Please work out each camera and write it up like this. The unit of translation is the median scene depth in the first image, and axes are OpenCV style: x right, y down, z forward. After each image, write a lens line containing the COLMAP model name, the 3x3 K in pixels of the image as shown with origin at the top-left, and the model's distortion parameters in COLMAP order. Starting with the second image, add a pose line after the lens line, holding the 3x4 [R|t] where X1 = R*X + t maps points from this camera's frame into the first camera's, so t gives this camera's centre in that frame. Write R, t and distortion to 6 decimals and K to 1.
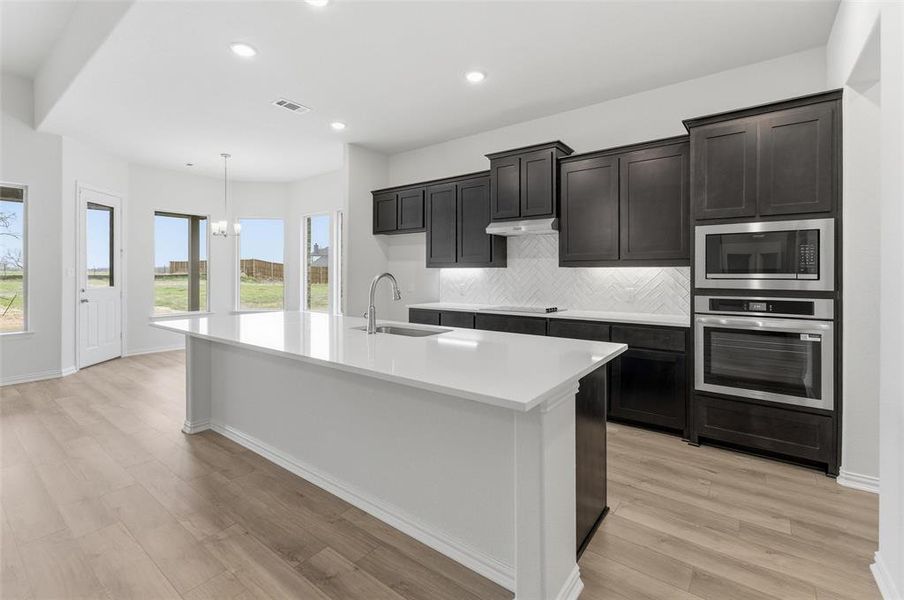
lens RADIAL K [[393.6, 0, 451.5], [0, 393.6, 273.6], [0, 0, 1]] dist [-0.002779, -0.000490]
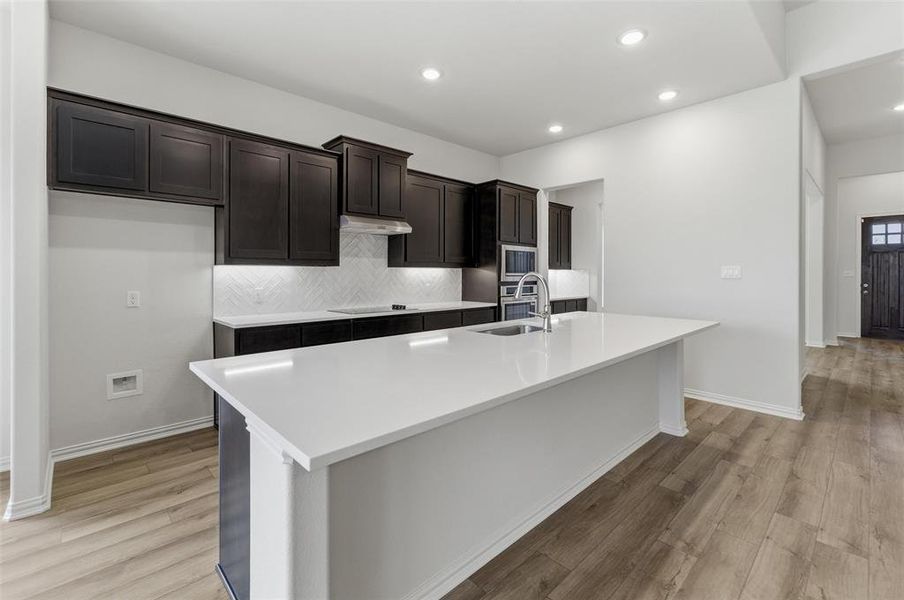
lens RADIAL K [[393.6, 0, 451.5], [0, 393.6, 274.1], [0, 0, 1]] dist [-0.002779, -0.000490]
pose [[0.178749, -0.004658, 0.983884, -1.082181], [0.000853, 0.999989, 0.004579, -0.003284], [-0.983894, 0.000021, 0.178751, 0.914791]]
